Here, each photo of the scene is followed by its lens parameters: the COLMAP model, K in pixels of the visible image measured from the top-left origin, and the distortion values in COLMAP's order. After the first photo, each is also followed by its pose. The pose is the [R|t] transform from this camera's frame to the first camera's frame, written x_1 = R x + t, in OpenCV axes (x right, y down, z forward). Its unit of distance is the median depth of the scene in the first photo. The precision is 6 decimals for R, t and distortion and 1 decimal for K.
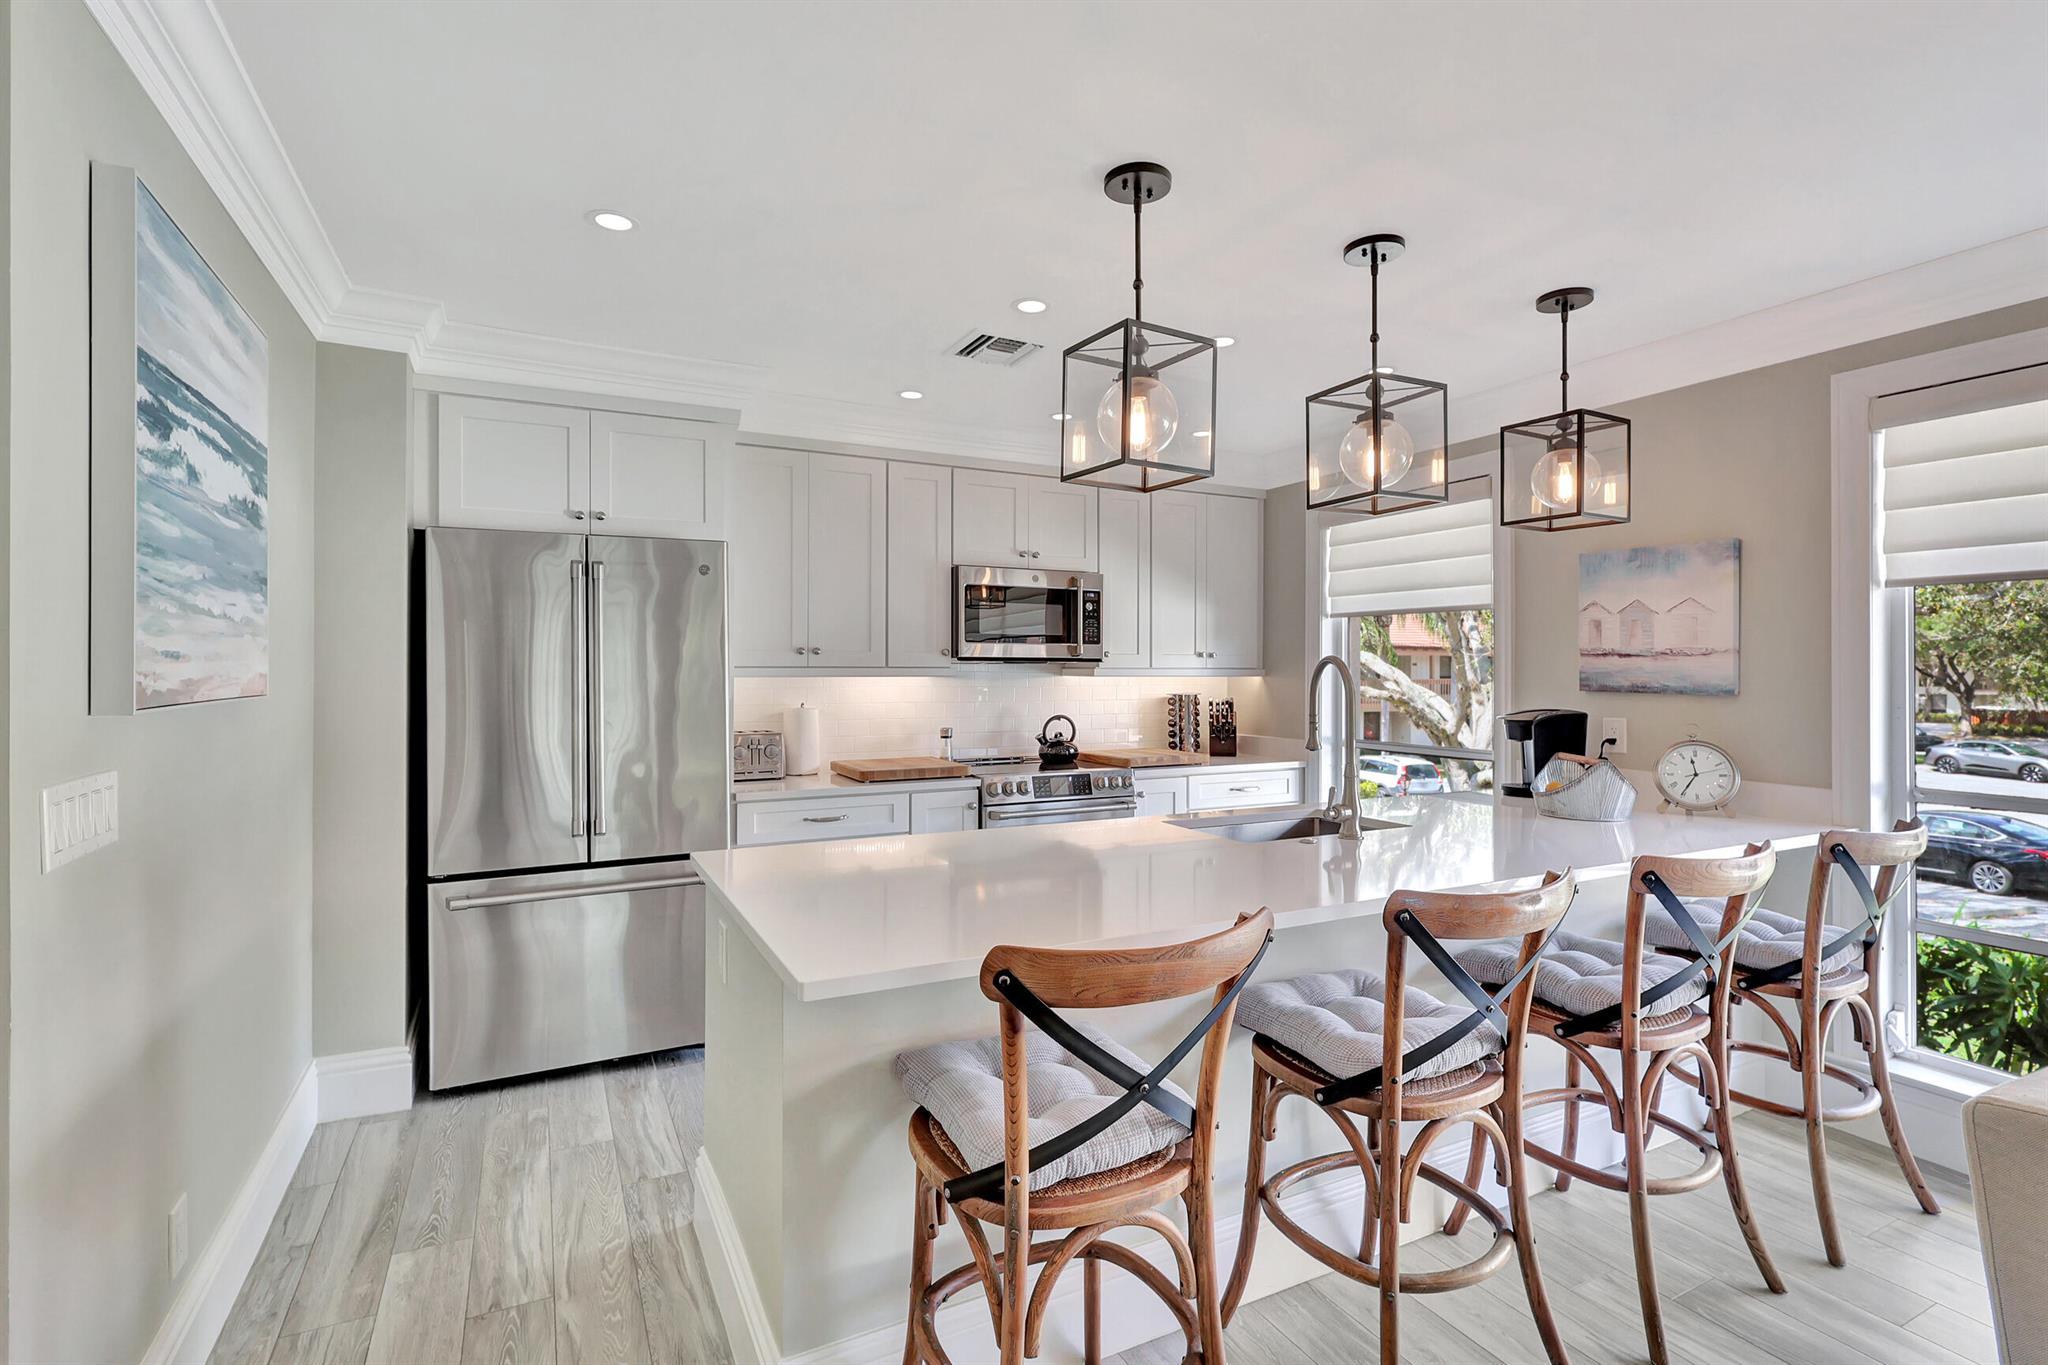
lens RADIAL K [[1012.0, 0, 1090.1], [0, 1012.0, 663.5], [0, 0, 1]] dist [-0.000696, 0.000161]
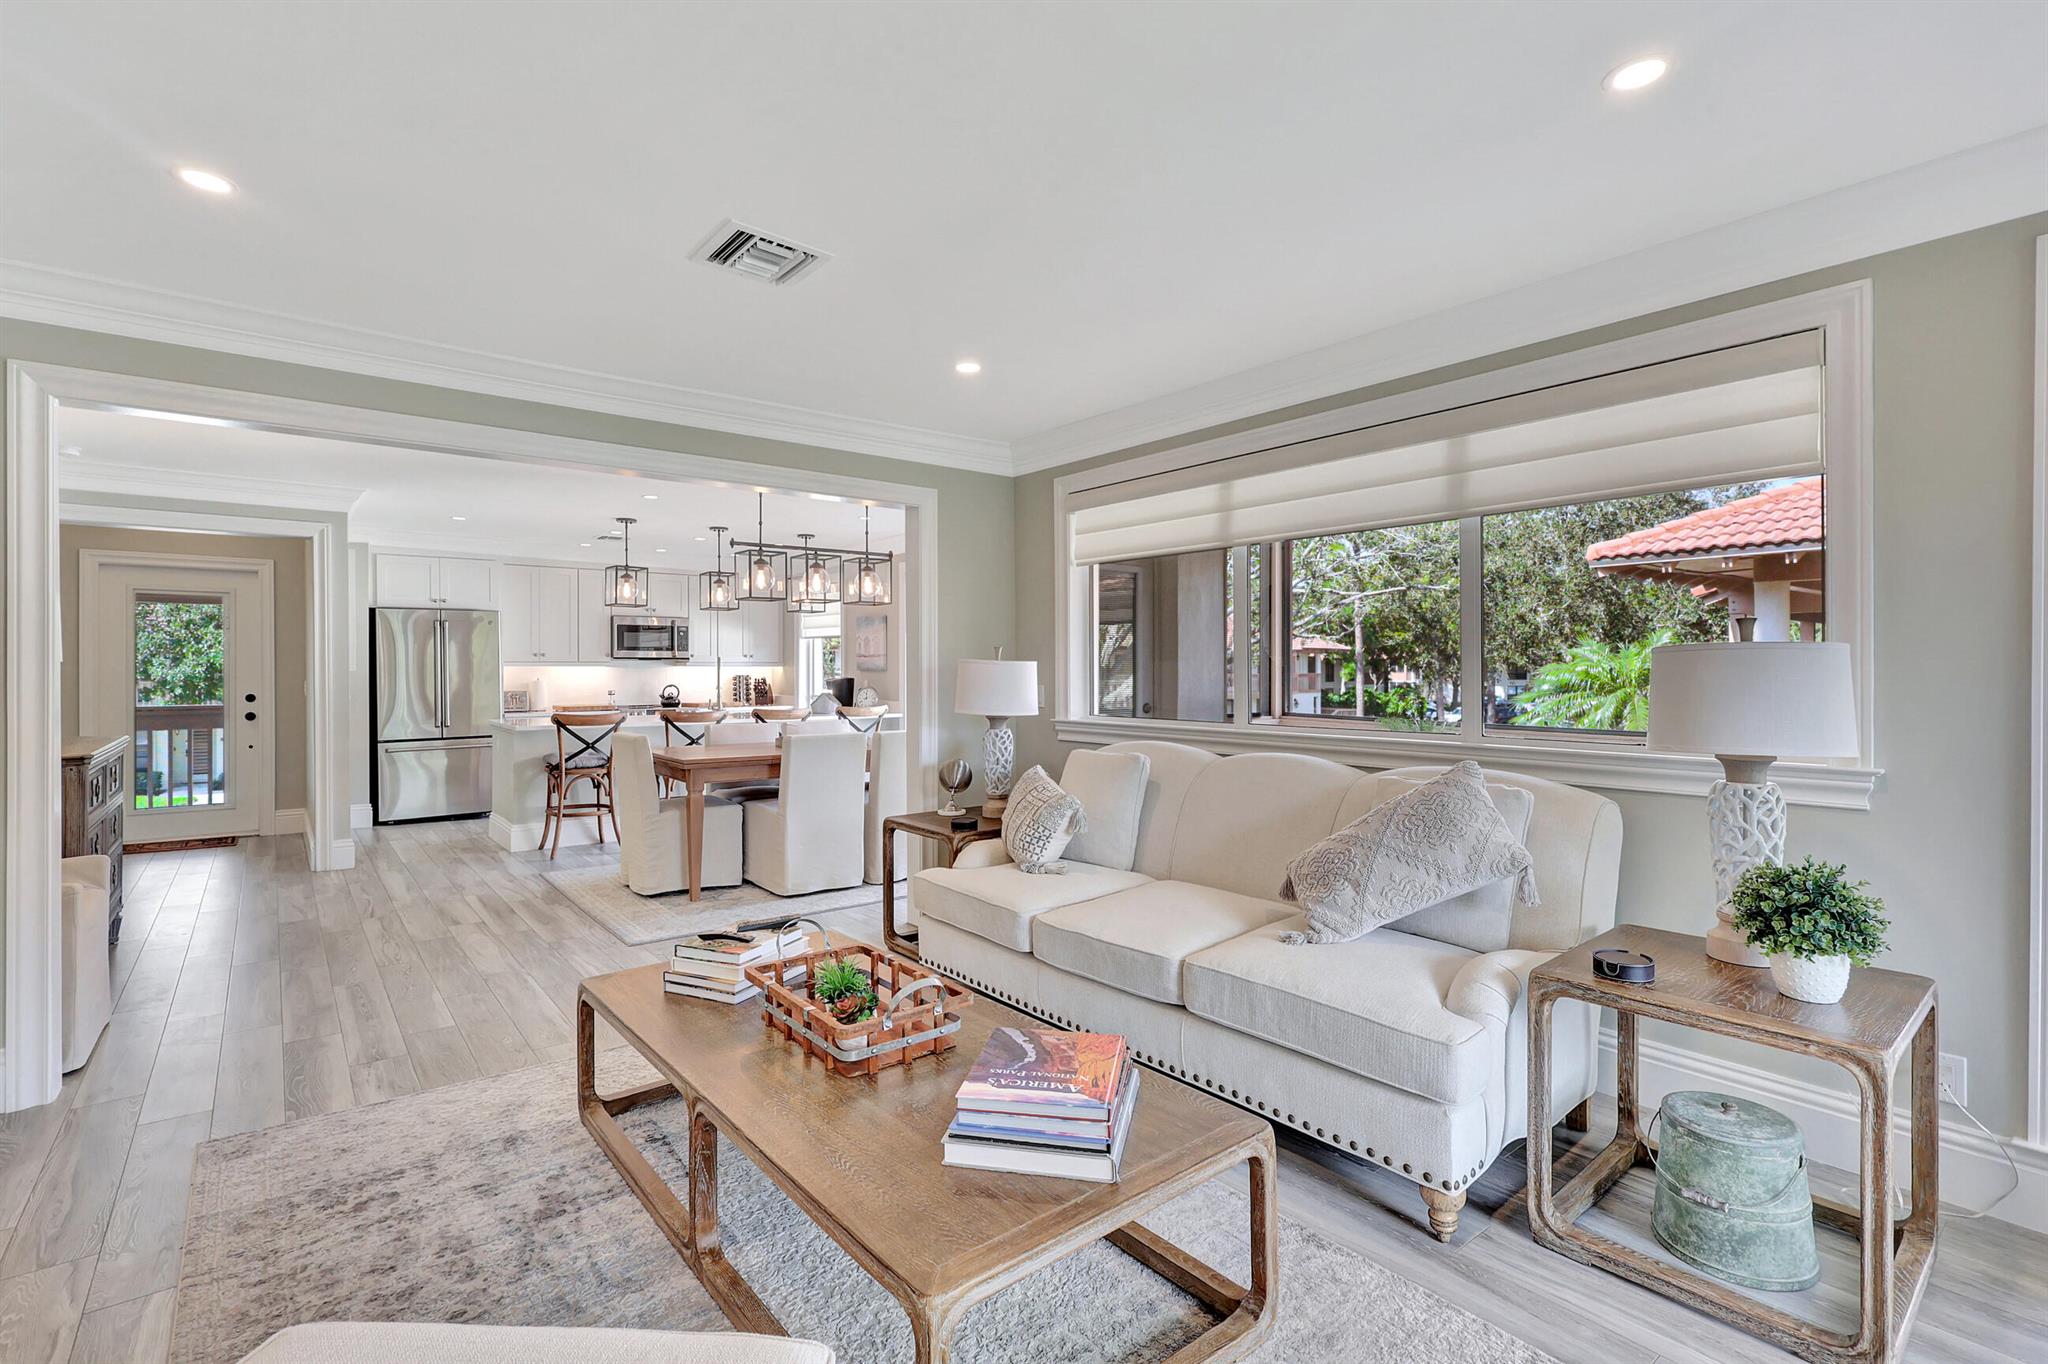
lens RADIAL K [[932.9, 0, 1030.4], [0, 932.9, 674.3], [0, 0, 1]] dist [-0.001632, 0.000062]
pose [[0.986195, -0.003766, 0.165544, 0.437086], [0.001772, 0.999924, 0.012193, 0.007592], [-0.165577, -0.011732, 0.986127, -1.179130]]
